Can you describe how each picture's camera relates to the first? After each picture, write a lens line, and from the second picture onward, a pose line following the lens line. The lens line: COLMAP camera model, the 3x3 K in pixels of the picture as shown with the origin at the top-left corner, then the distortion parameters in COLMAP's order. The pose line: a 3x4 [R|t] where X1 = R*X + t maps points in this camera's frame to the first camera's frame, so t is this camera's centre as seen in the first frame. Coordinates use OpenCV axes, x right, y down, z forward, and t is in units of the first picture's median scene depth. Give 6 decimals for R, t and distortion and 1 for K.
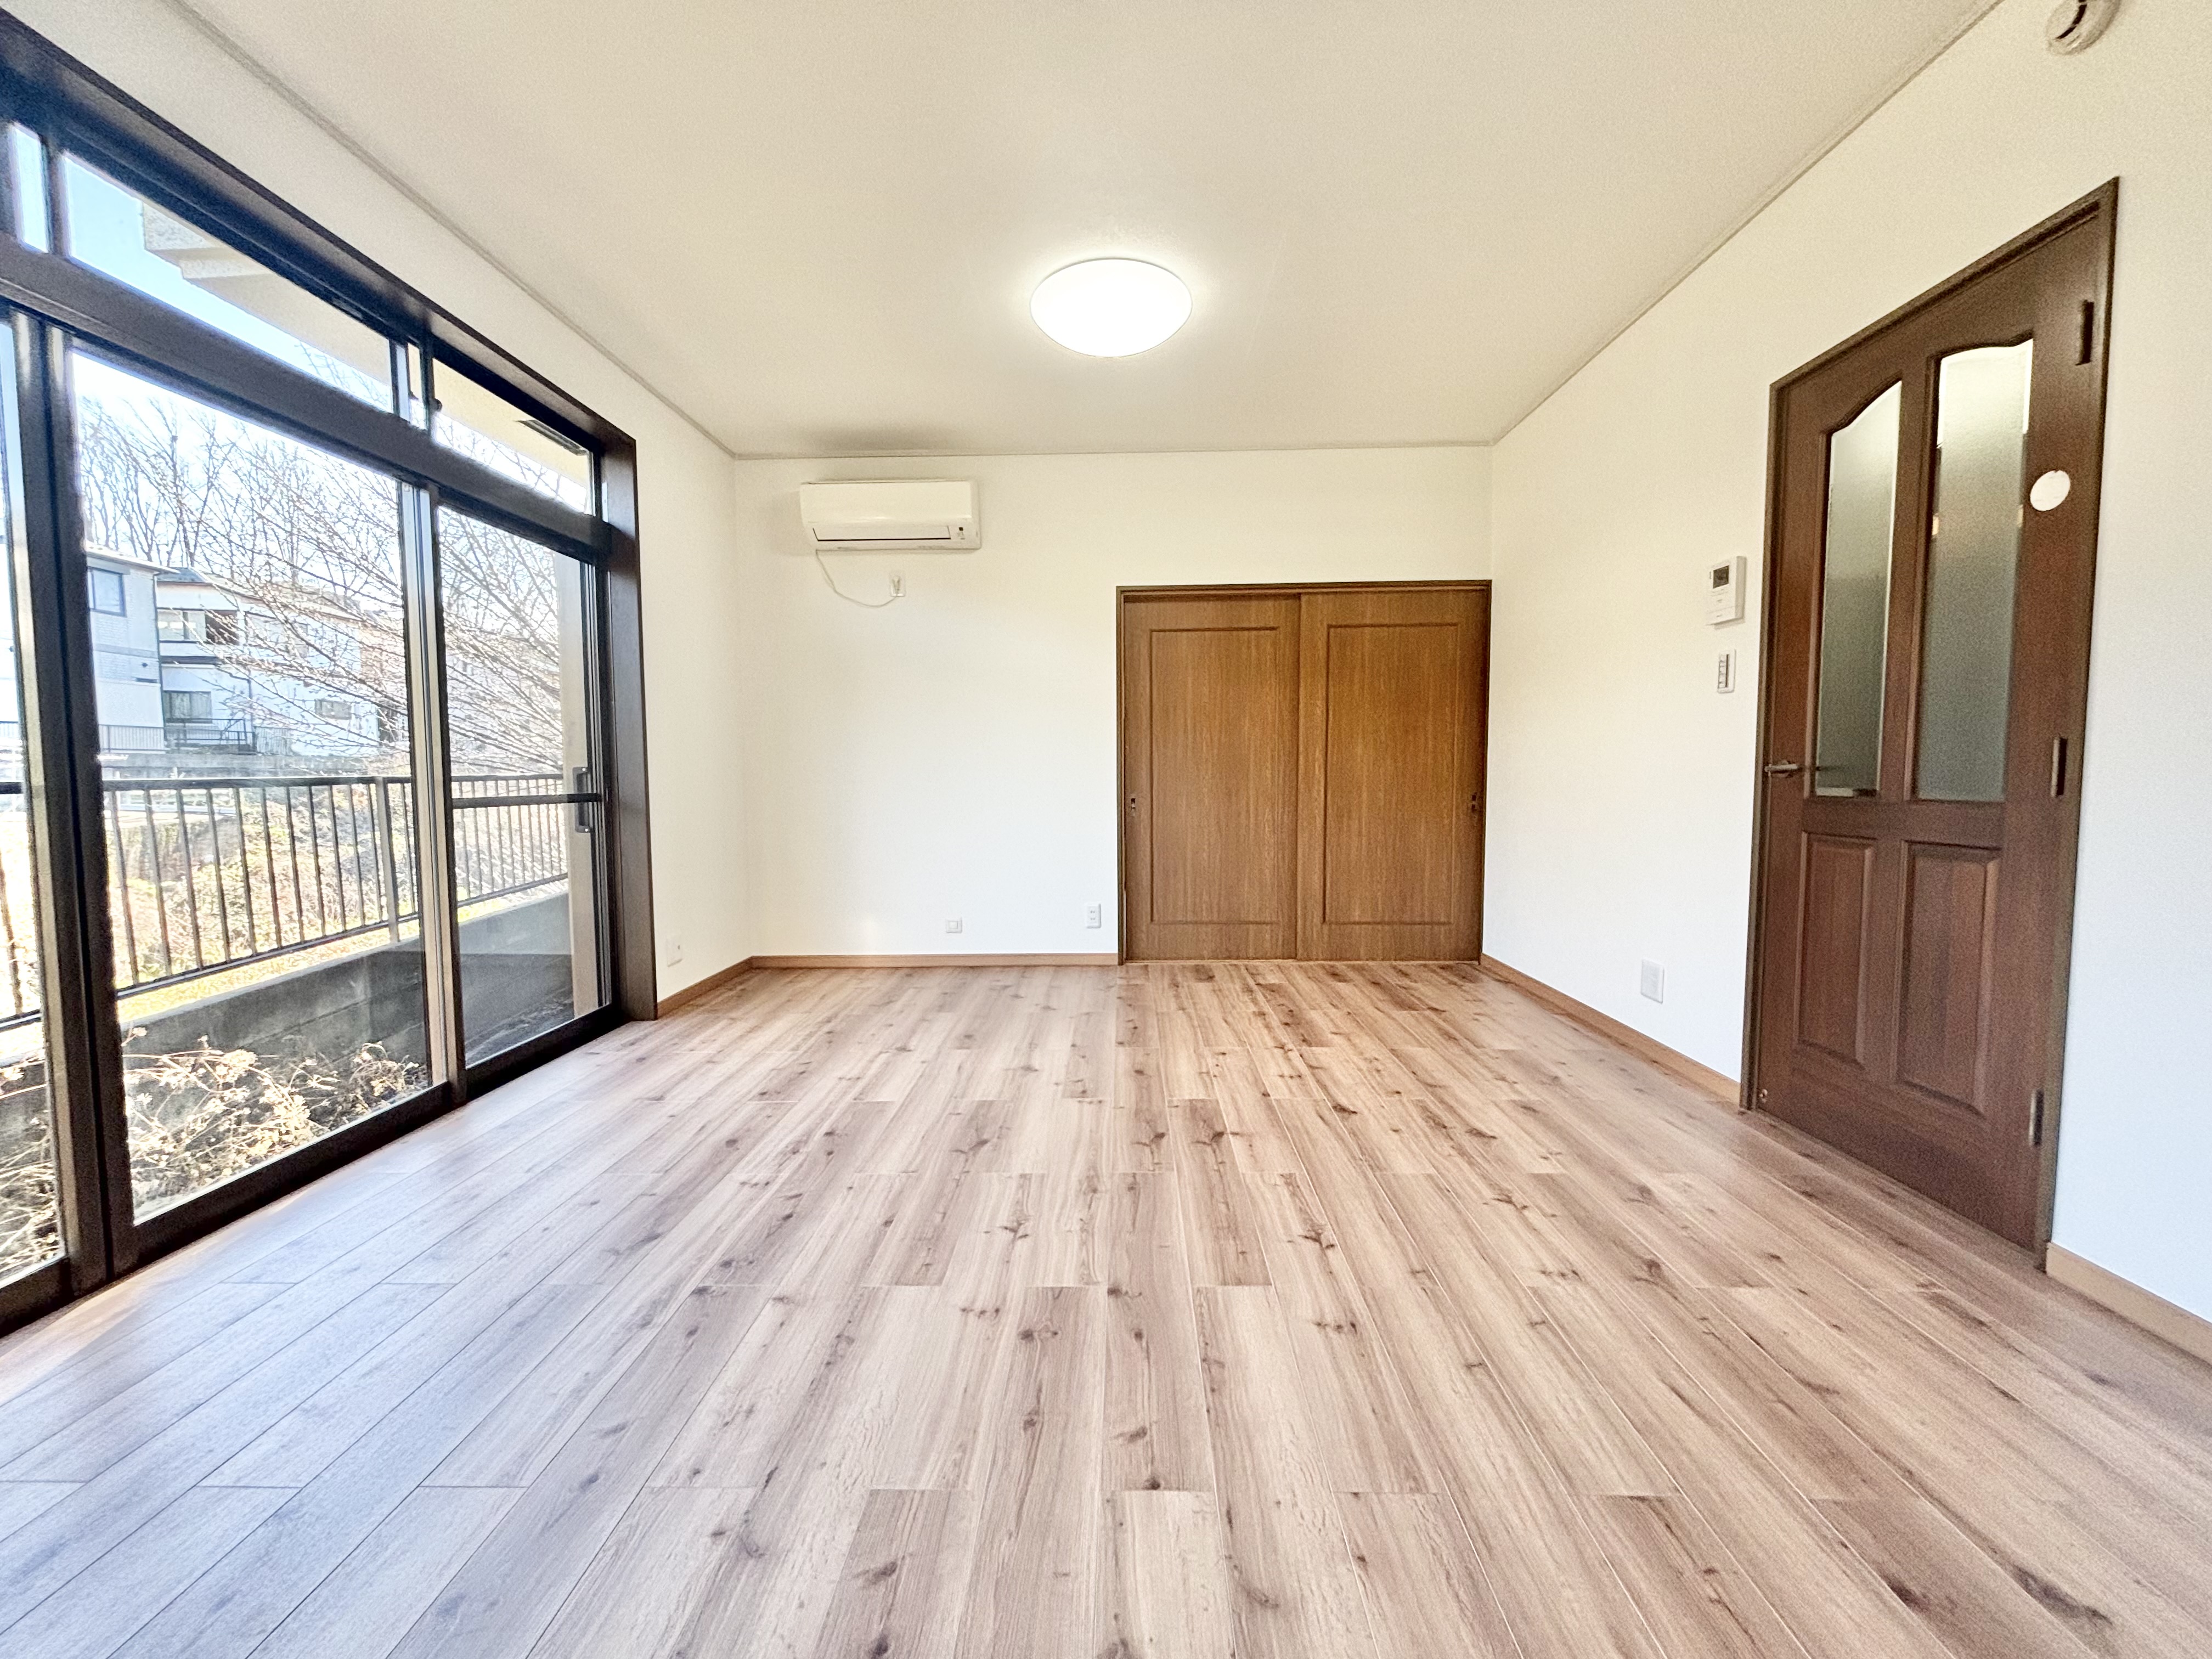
lens RADIAL K [[886.3, 0, 1099.7], [0, 886.3, 831.3], [0, 0, 1]] dist [0.020481, -0.003879]
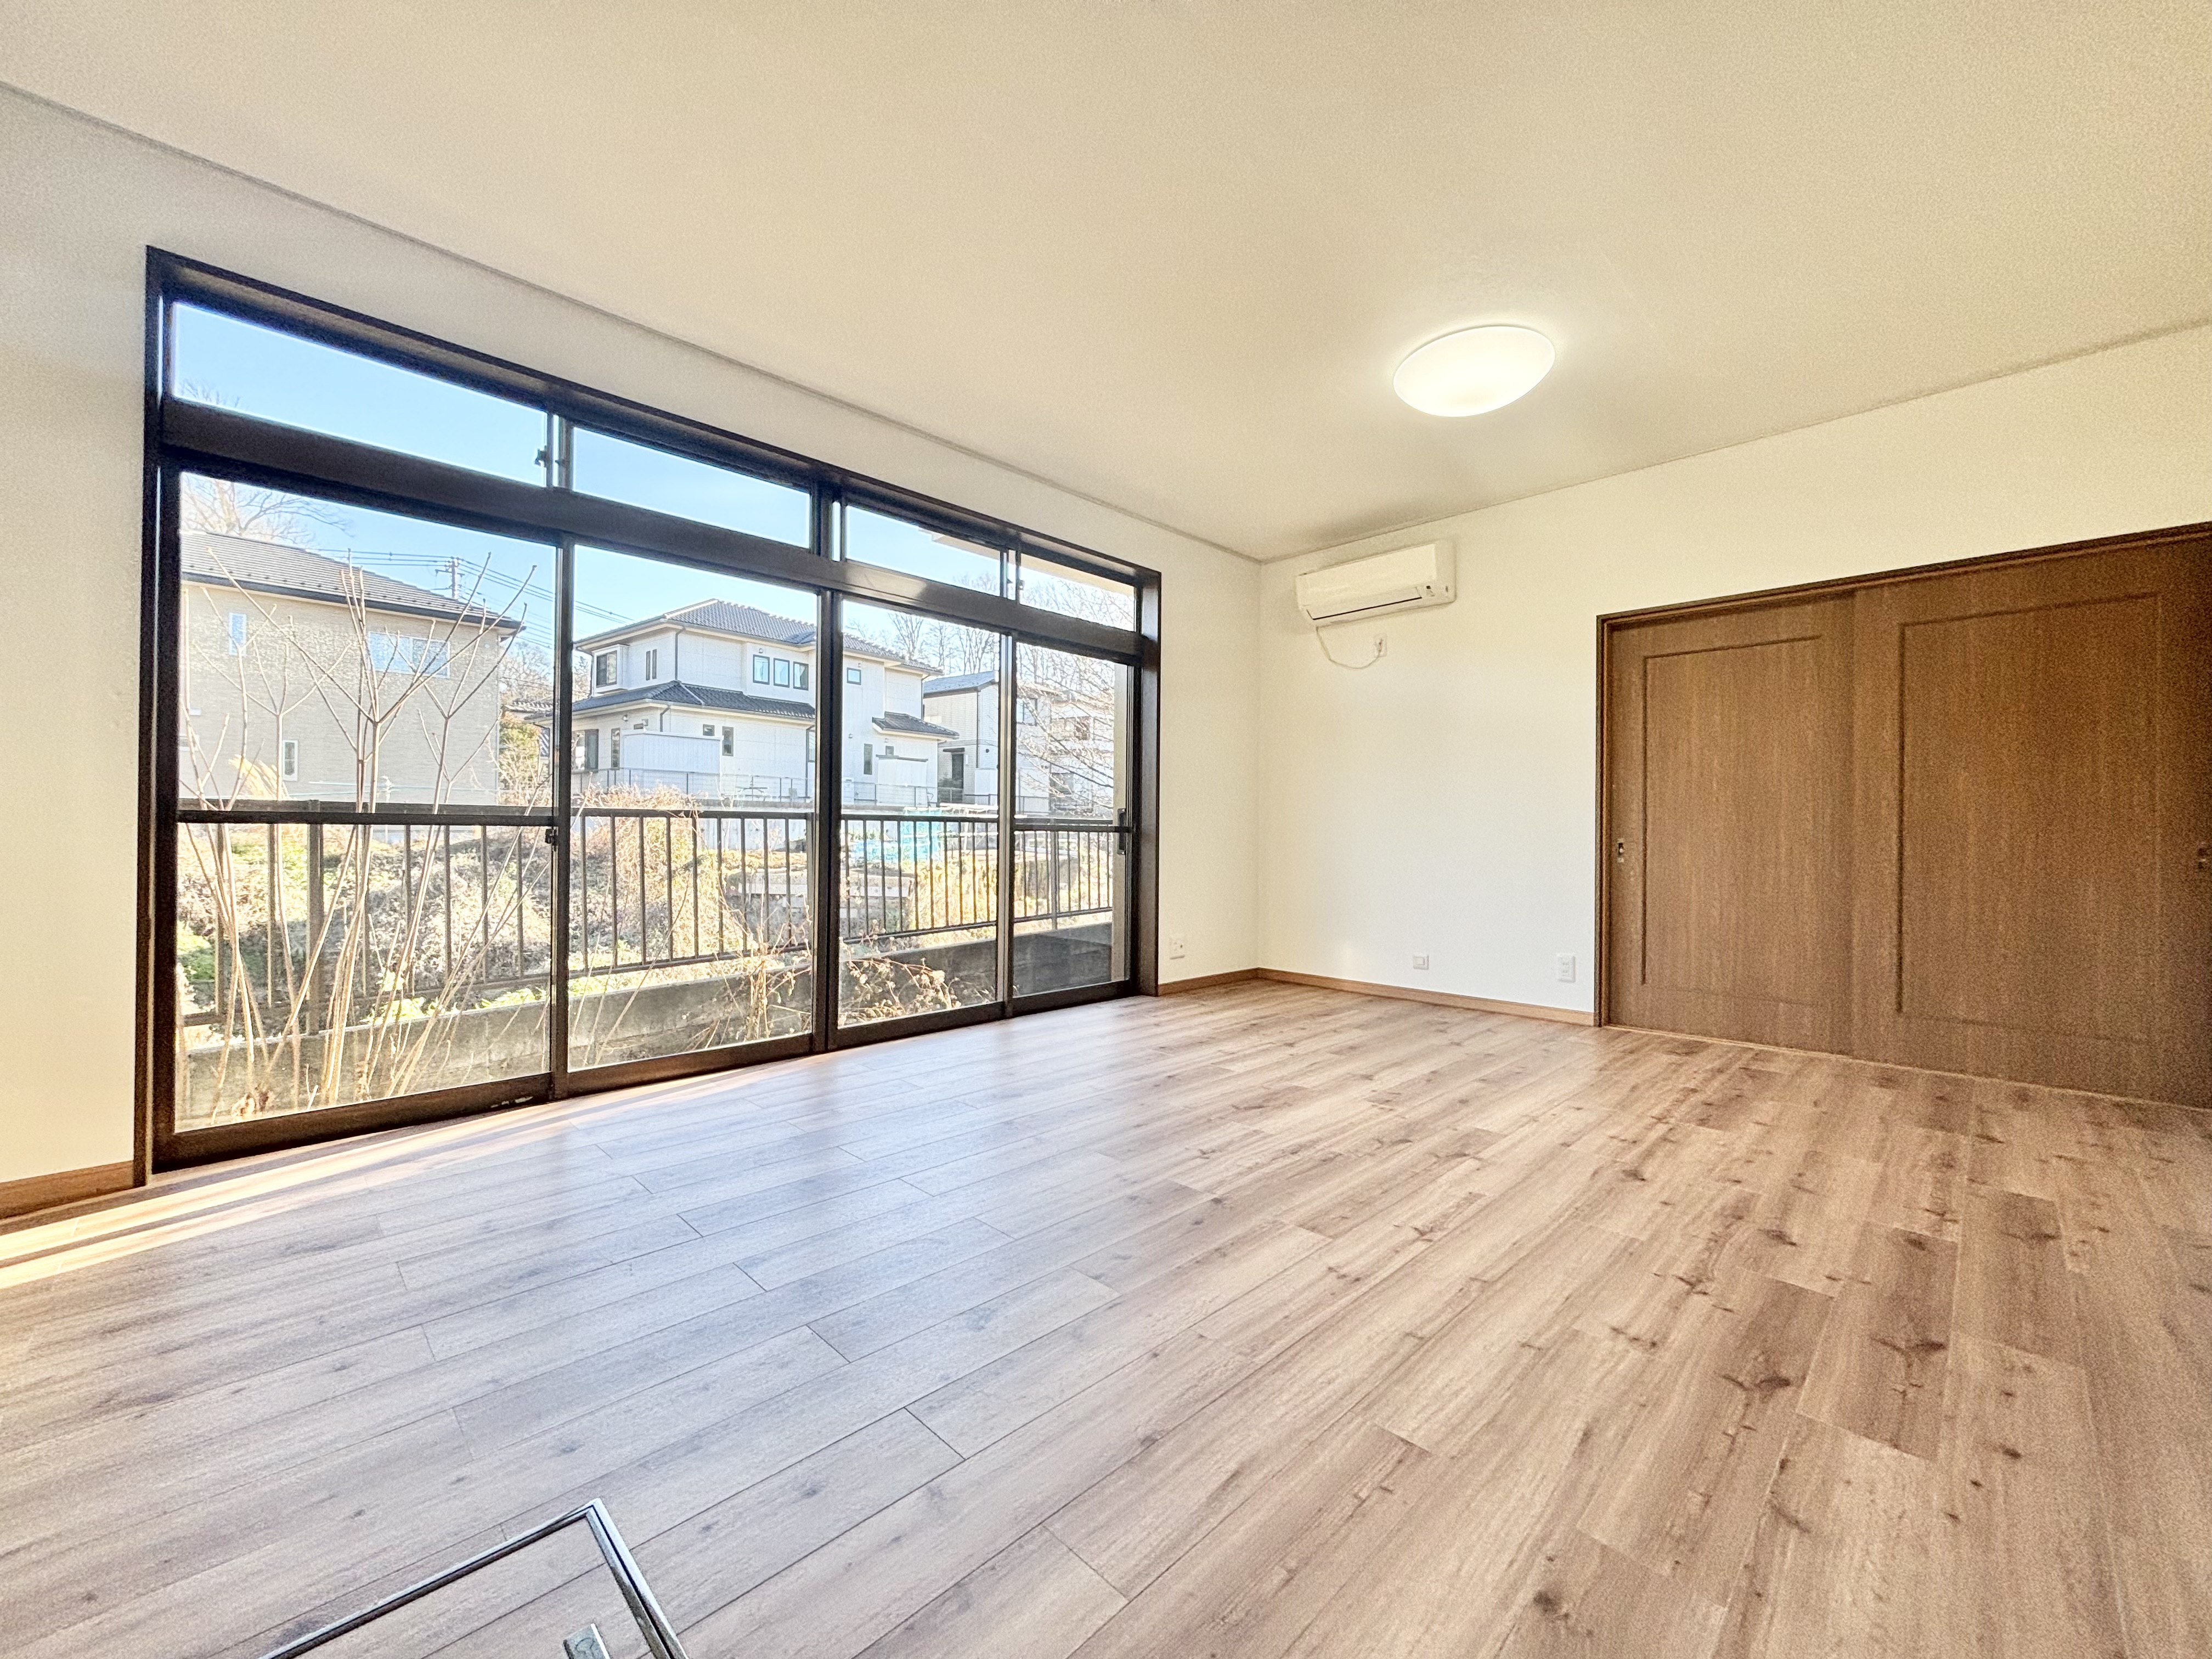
lens RADIAL K [[886.3, 0, 1115.1], [0, 886.3, 830.3], [0, 0, 1]] dist [0.020481, -0.003879]
pose [[0.729664, 0.010634, -0.683724, 0.500171], [-0.059079, 0.997121, -0.047540, 0.041504], [0.681249, 0.075082, 0.728191, -0.032538]]
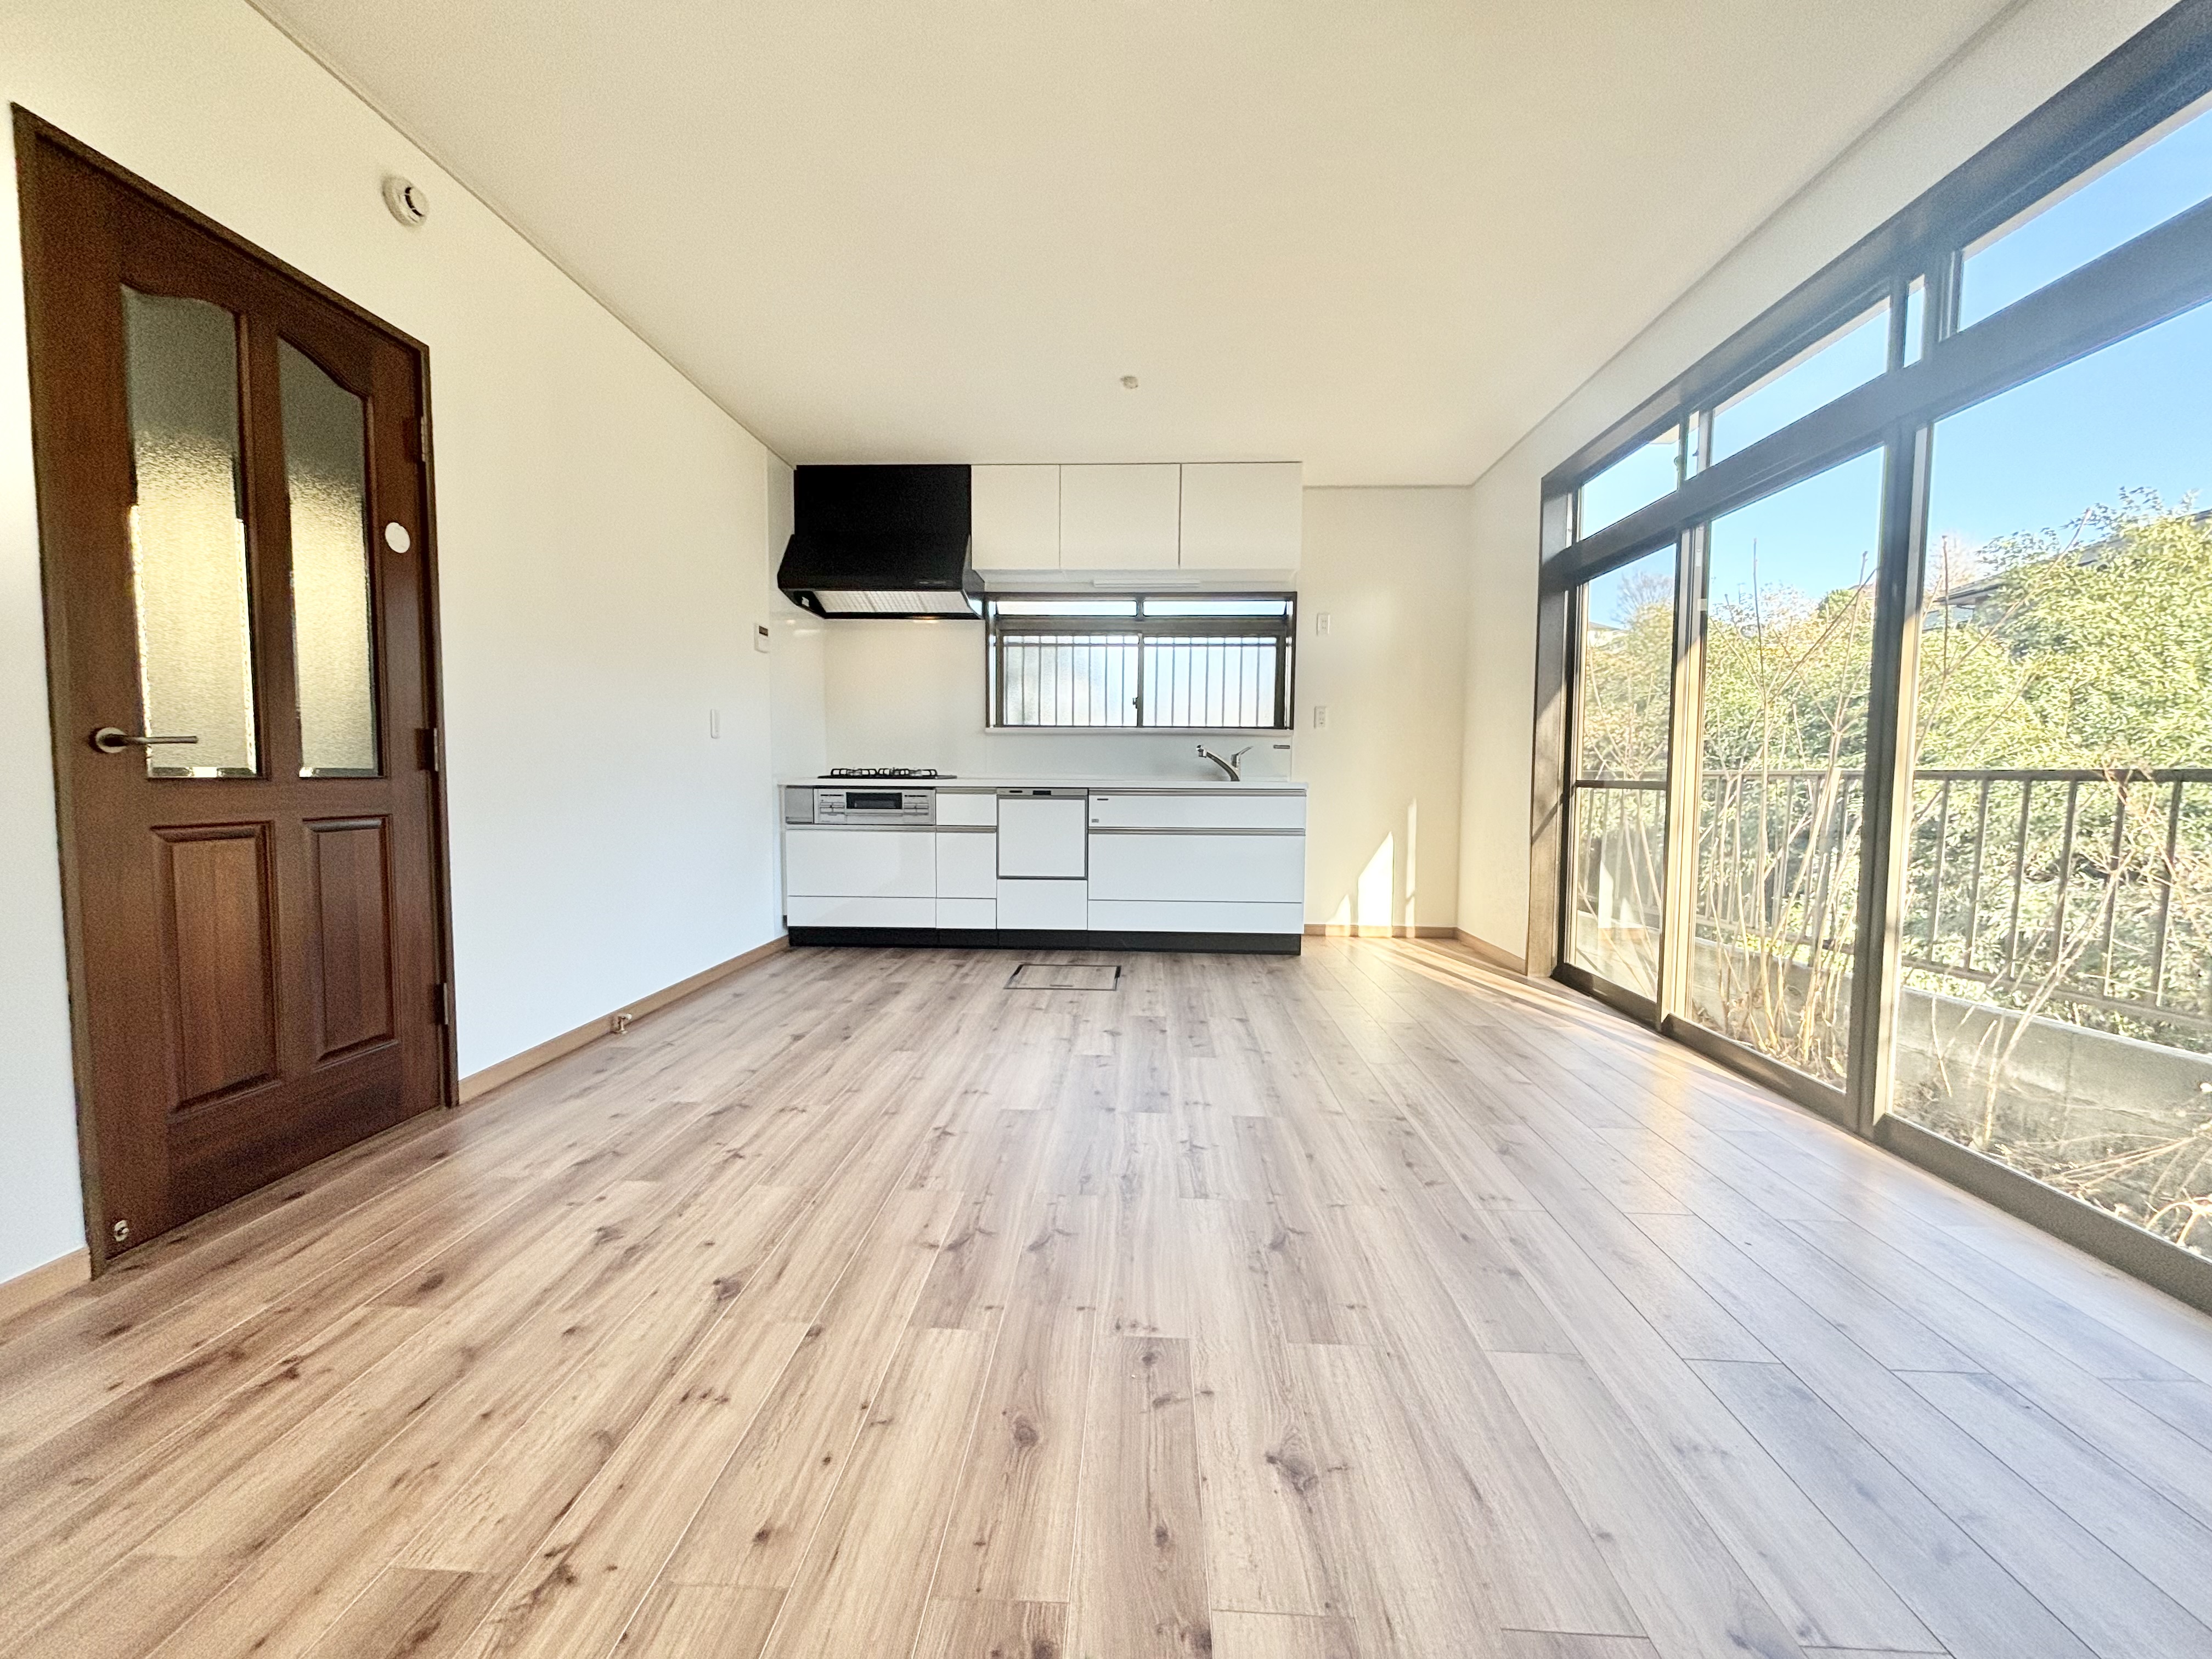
lens RADIAL K [[886.3, 0, 1106.2], [0, 886.3, 829.7], [0, 0, 1]] dist [0.020481, -0.003879]
pose [[-0.999809, -0.001270, 0.019519, -0.002760], [0.001324, 0.991204, 0.132333, -0.085741], [-0.019515, 0.132334, -0.991013, 1.560247]]
